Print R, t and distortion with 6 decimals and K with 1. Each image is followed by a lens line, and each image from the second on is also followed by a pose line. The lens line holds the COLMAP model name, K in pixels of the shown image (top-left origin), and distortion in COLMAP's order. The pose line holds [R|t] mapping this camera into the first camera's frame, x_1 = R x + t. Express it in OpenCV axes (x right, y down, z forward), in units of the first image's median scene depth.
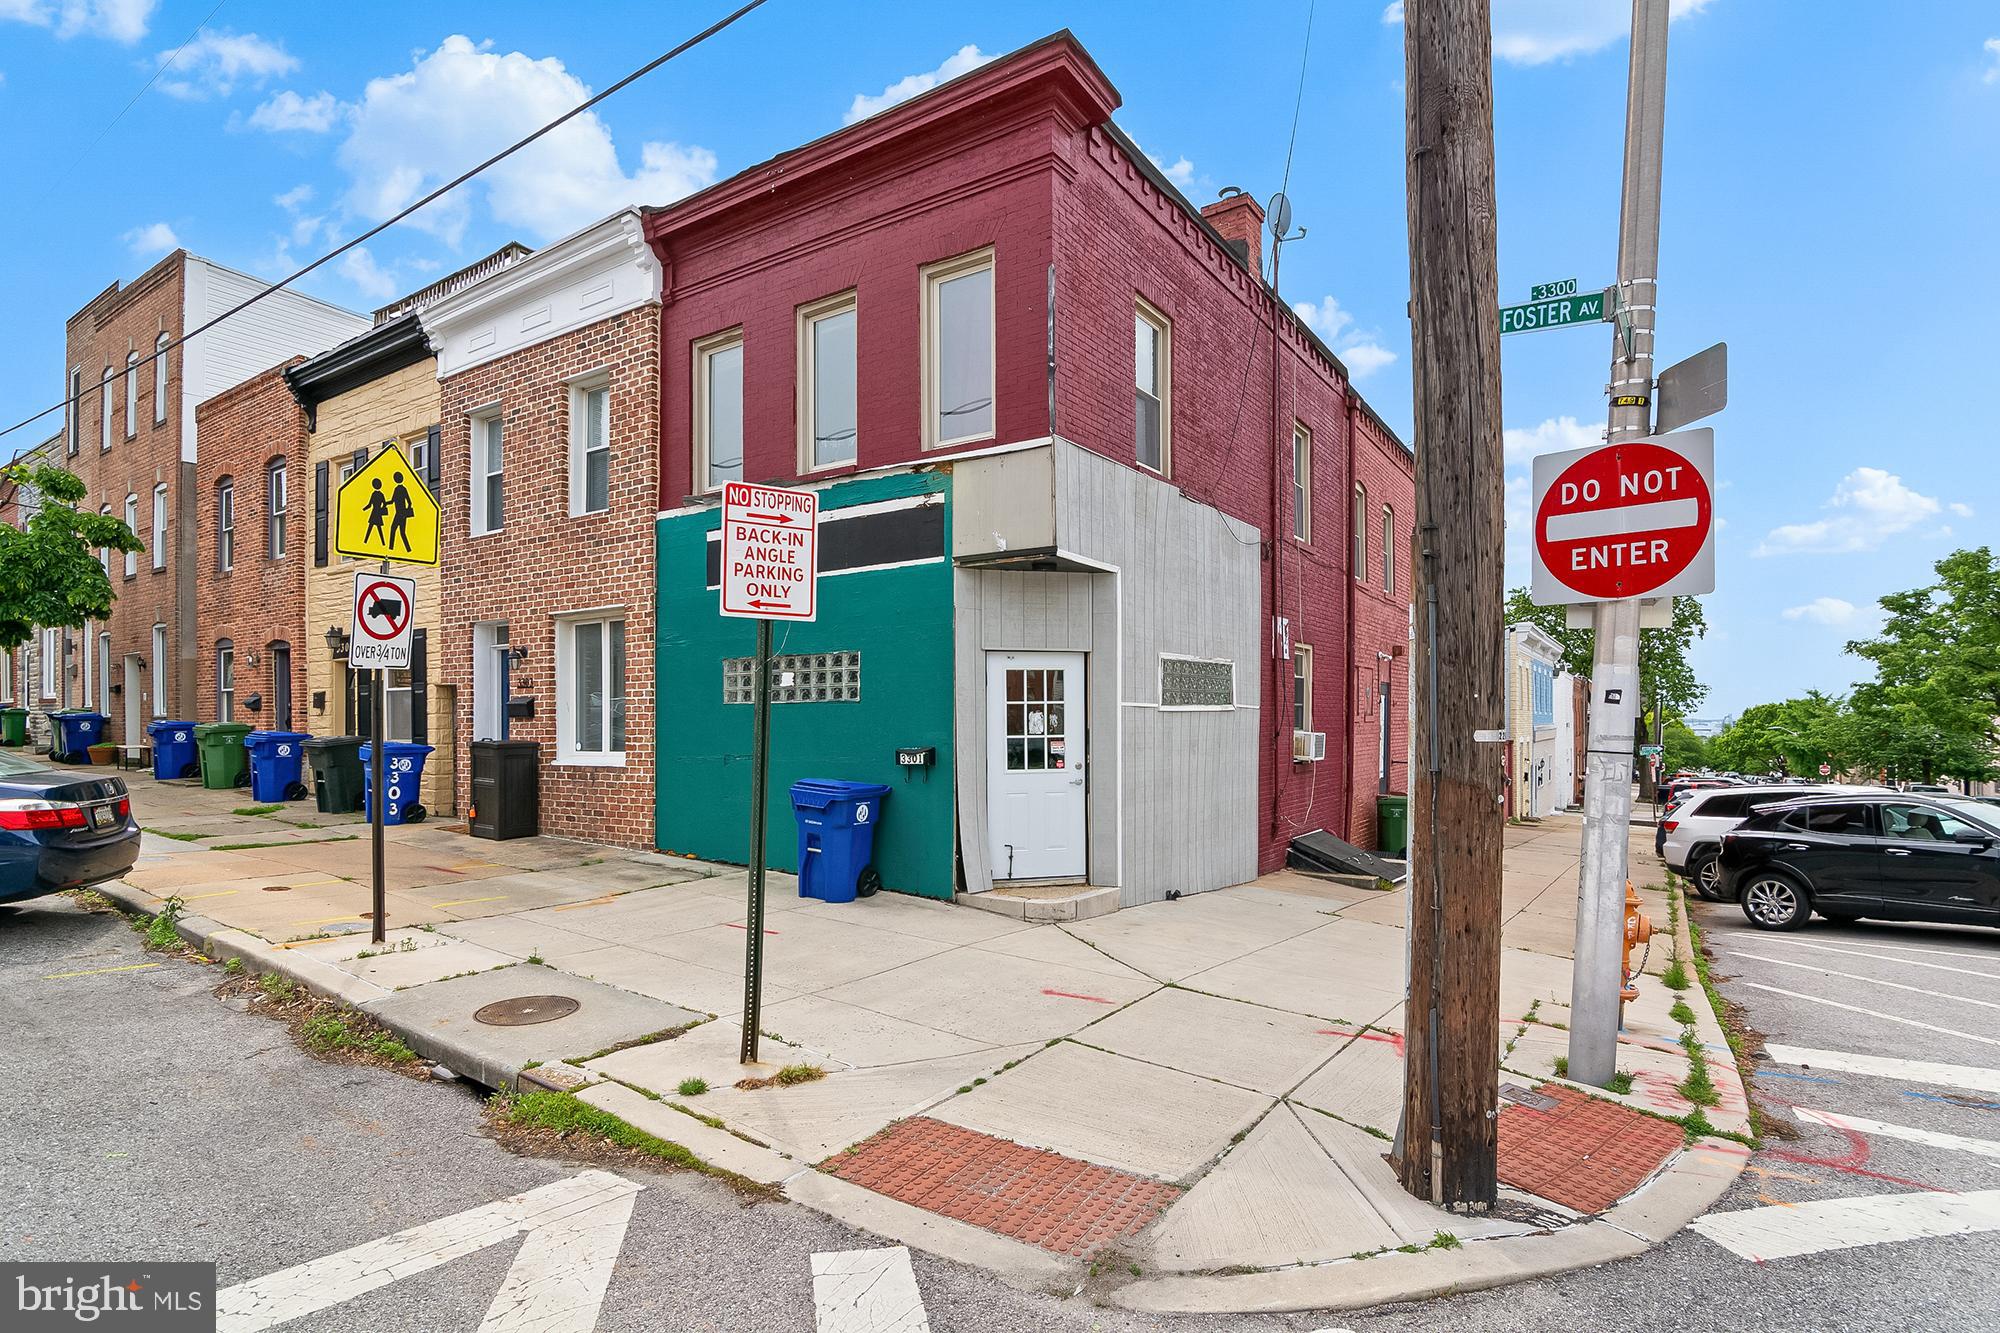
lens RADIAL K [[983.8, 0, 1004.5], [0, 983.8, 710.0], [0, 0, 1]] dist [-0.005334, -0.001348]
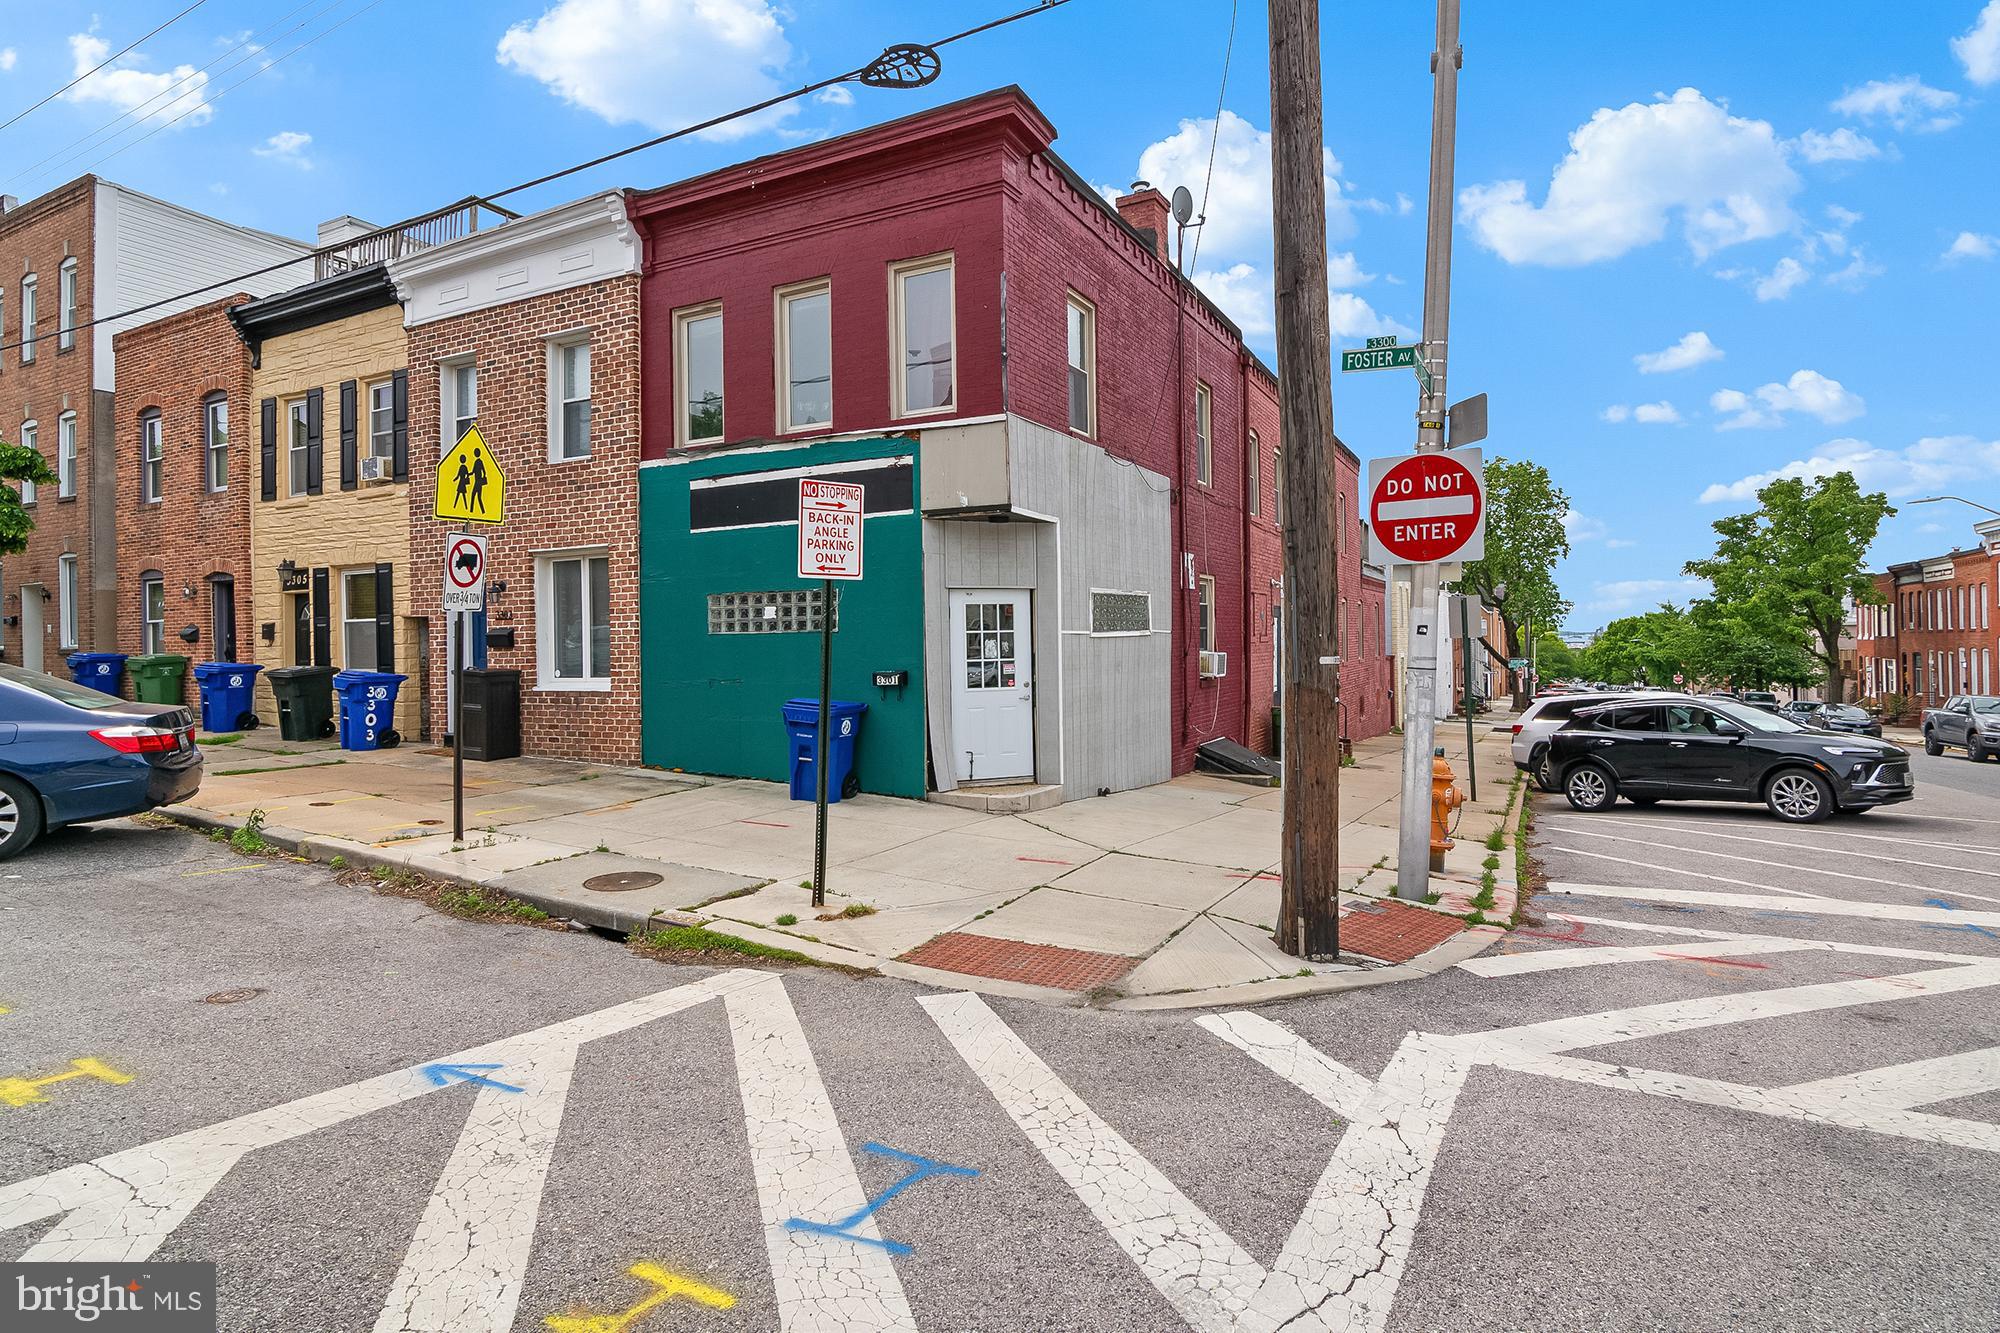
lens RADIAL K [[1003.8, 0, 1006.1], [0, 1003.8, 613.8], [0, 0, 1]] dist [-0.001097, -0.002411]
pose [[0.994864, -0.007750, 0.100920, -0.057020], [0.009277, 0.999849, -0.014675, -0.008834], [-0.100791, 0.015536, 0.994786, -0.168878]]
